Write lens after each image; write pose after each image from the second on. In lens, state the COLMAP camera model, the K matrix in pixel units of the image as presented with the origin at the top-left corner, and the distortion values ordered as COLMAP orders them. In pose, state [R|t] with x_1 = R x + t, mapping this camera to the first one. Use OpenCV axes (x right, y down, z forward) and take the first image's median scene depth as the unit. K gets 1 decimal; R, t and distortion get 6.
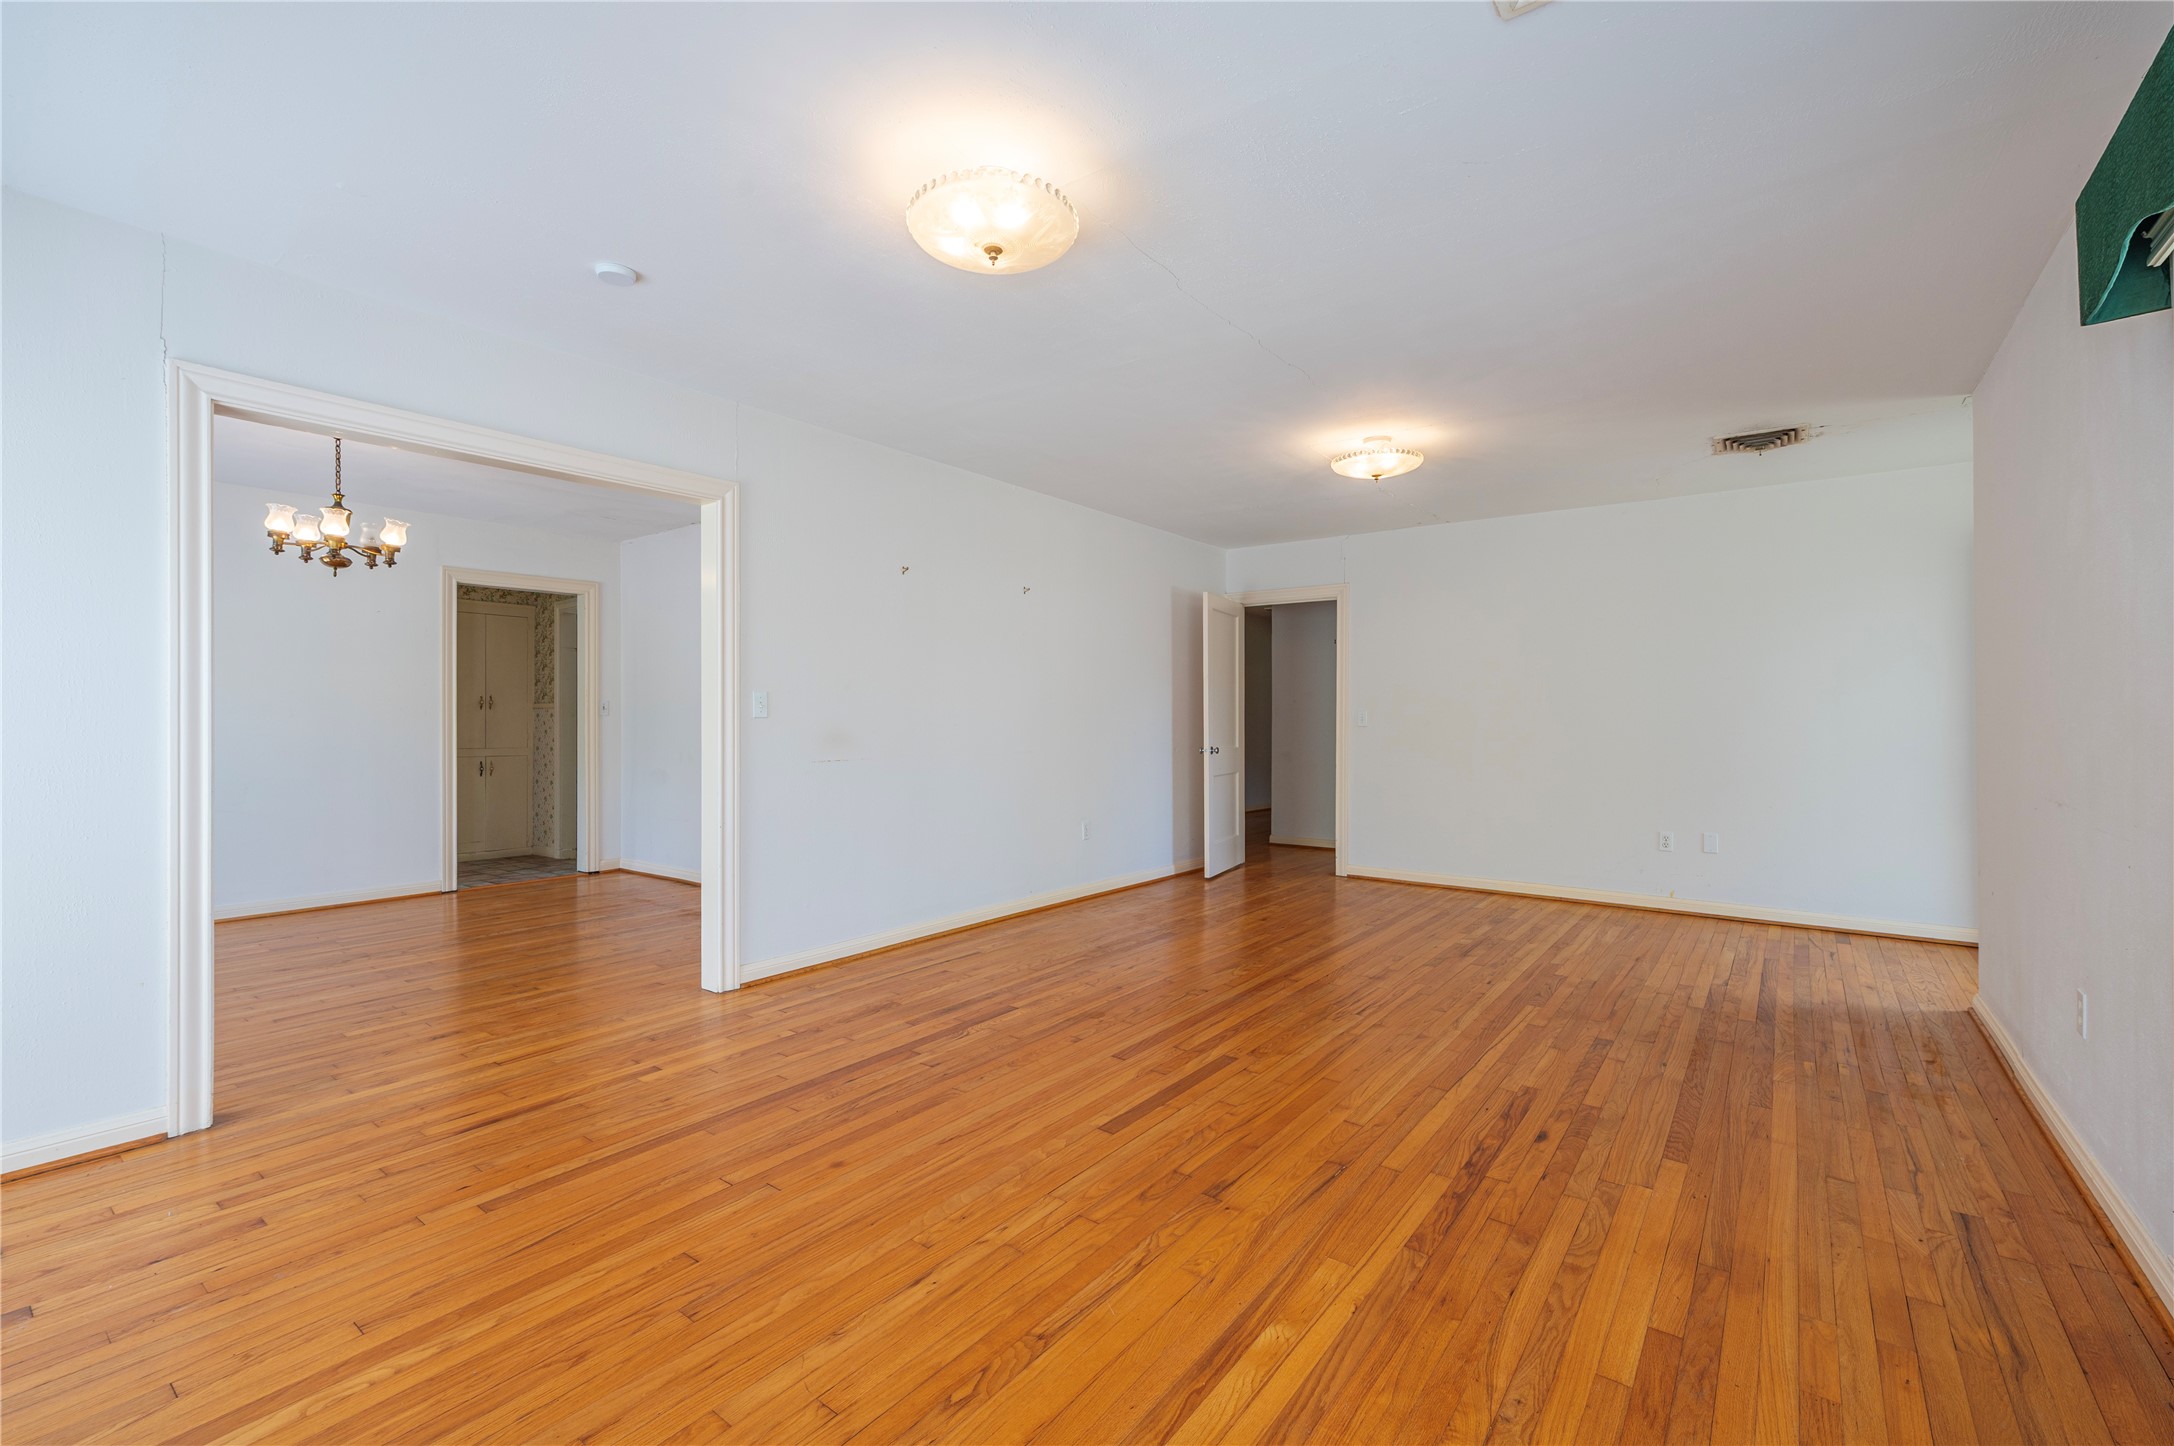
lens RADIAL K [[918.8, 0, 1093.9], [0, 918.8, 726.7], [0, 0, 1]] dist [-0.002434, 0.000019]
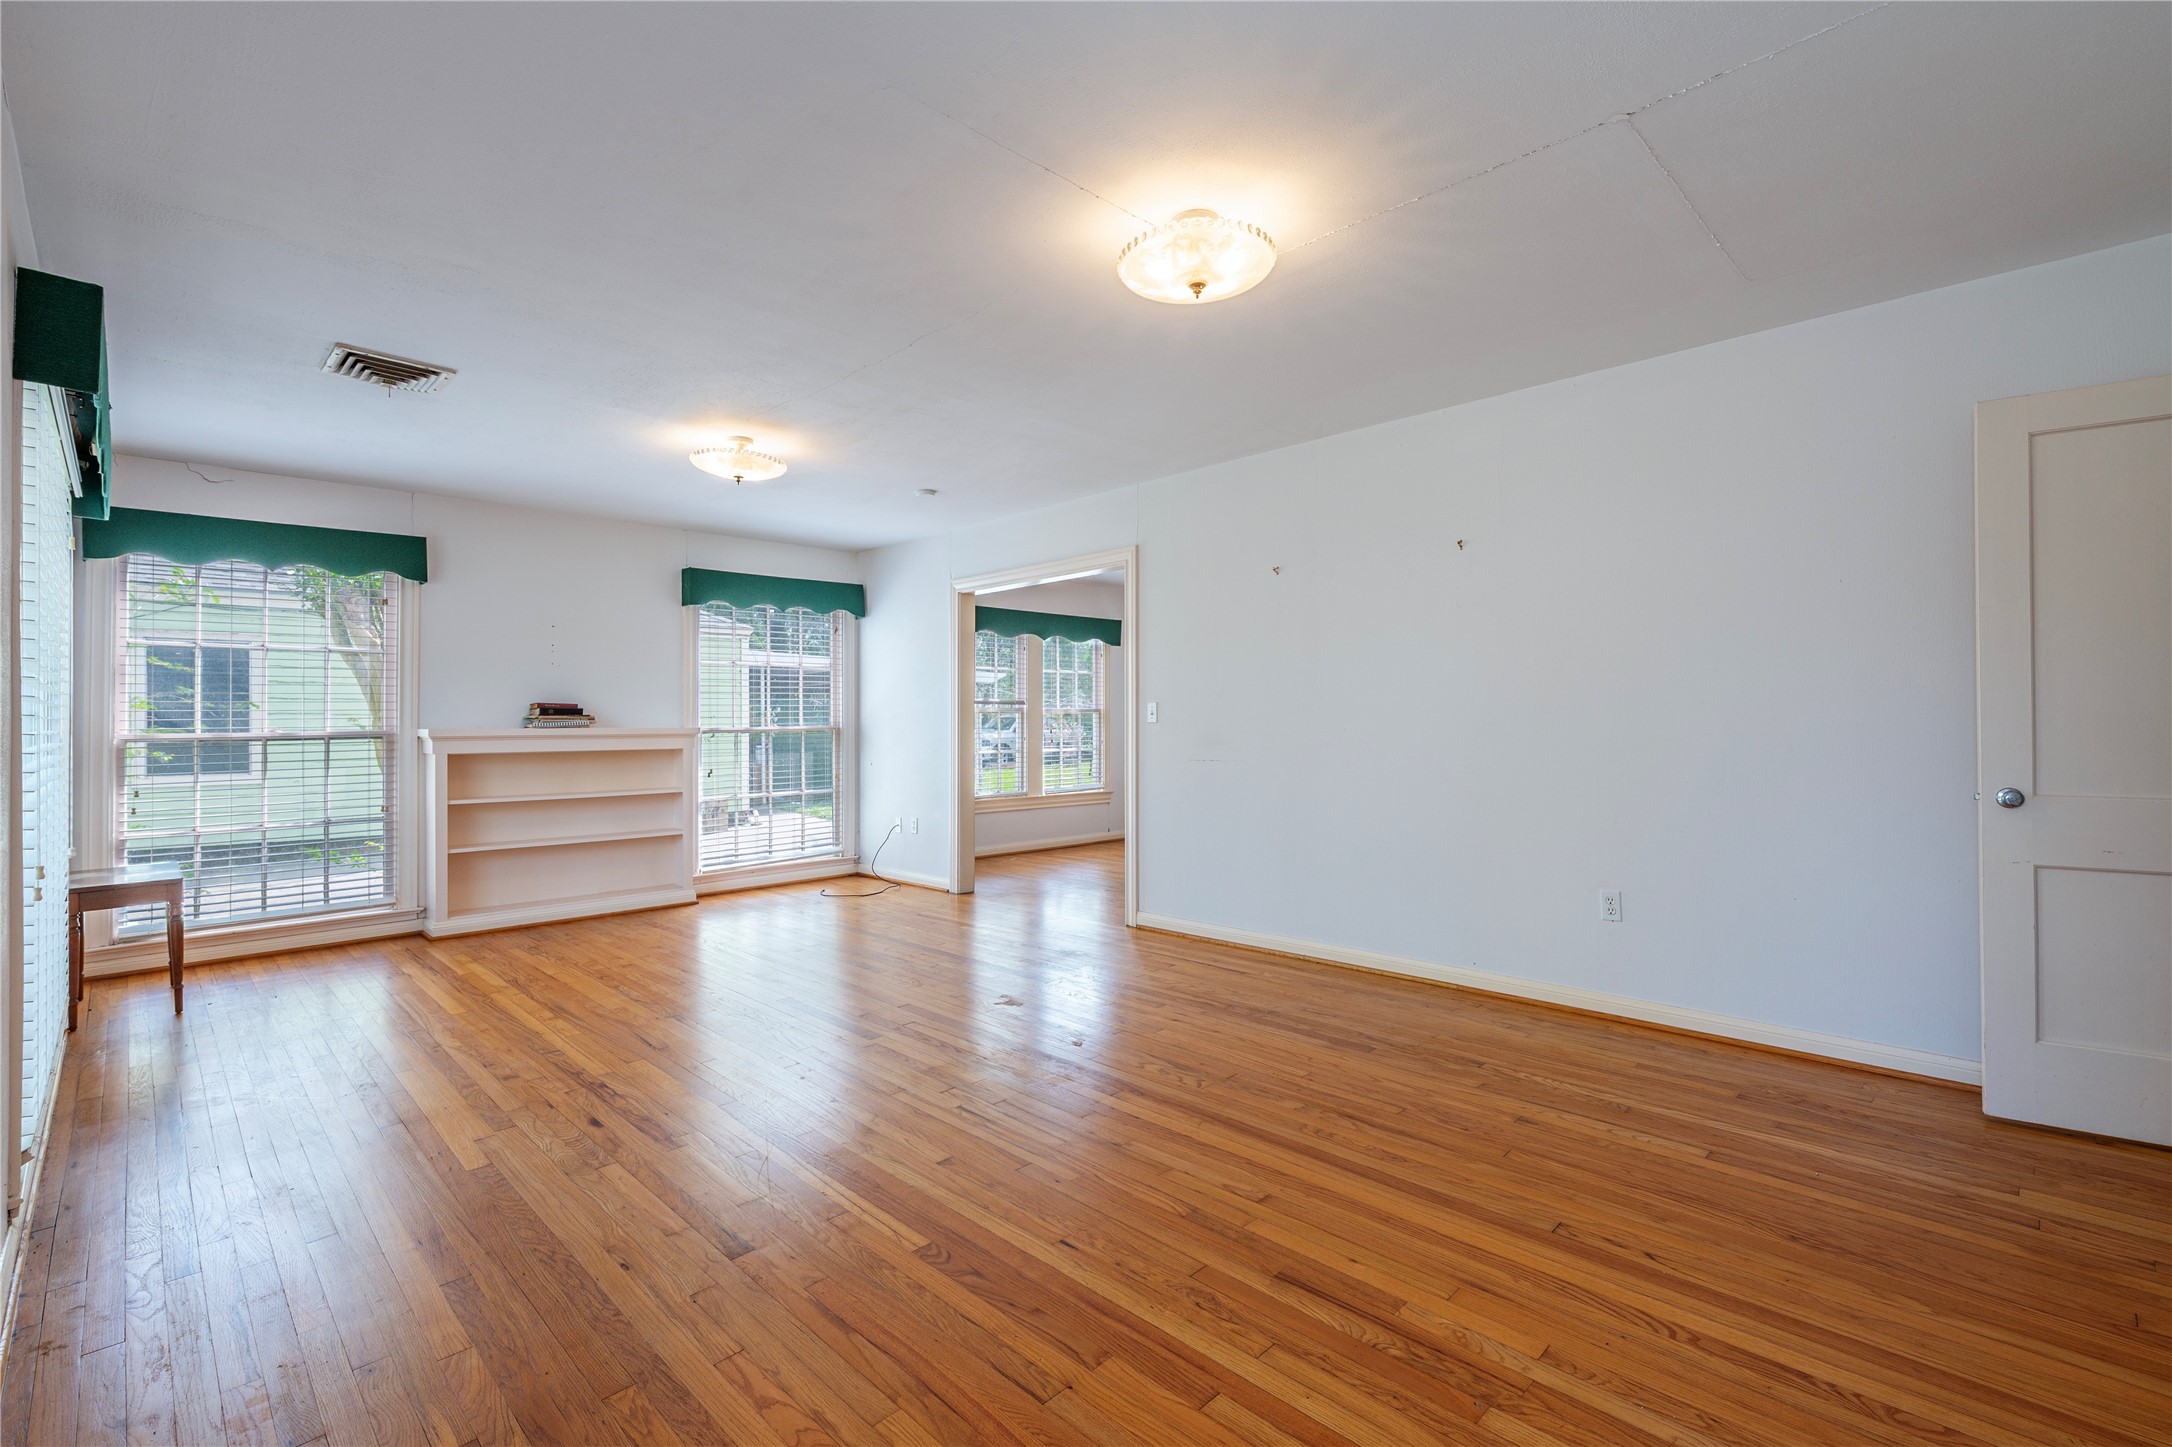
lens RADIAL K [[959.4, 0, 1105.9], [0, 959.4, 721.5], [0, 0, 1]] dist [0.003782, 0.000053]
pose [[-0.129784, 0.001085, -0.991542, 0.968328], [0.006874, 0.999976, 0.000194, -0.012691], [0.991518, -0.006791, -0.129789, 1.104777]]
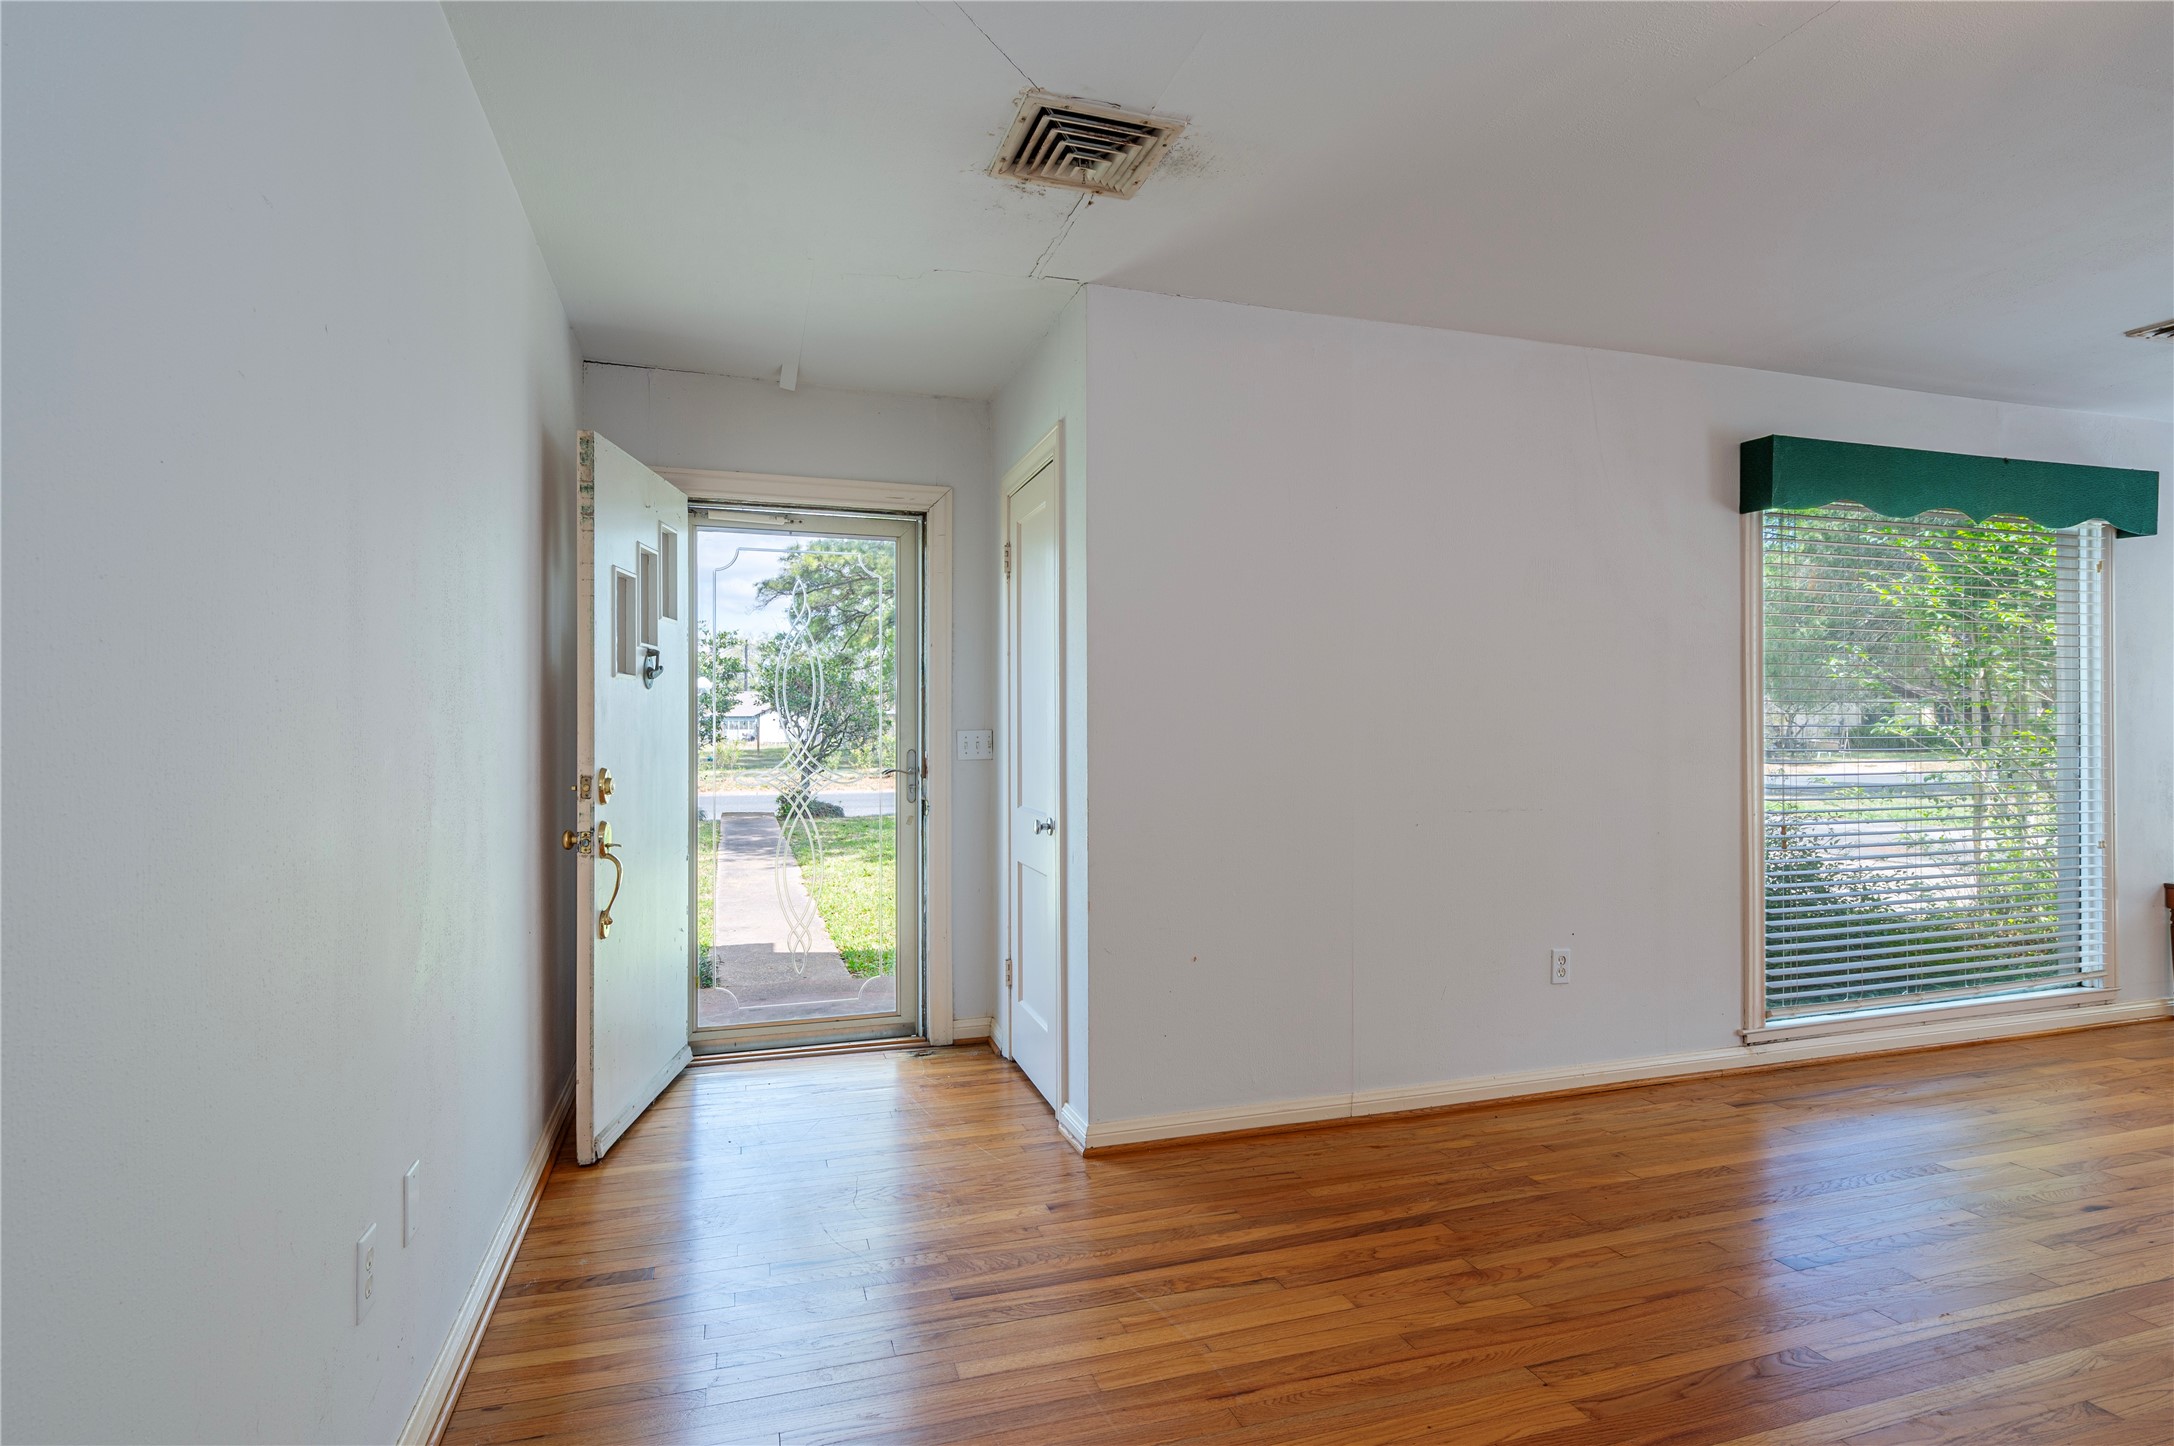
lens RADIAL K [[1096.5, 0, 1084.3], [0, 1096.5, 725.1], [0, 0, 1]] dist [0.000870, -0.000162]
pose [[-0.821301, 0.002645, 0.570489, 0.435643], [-0.000832, 0.999983, -0.005835, -0.013878], [-0.570494, -0.005267, -0.821285, 1.561364]]
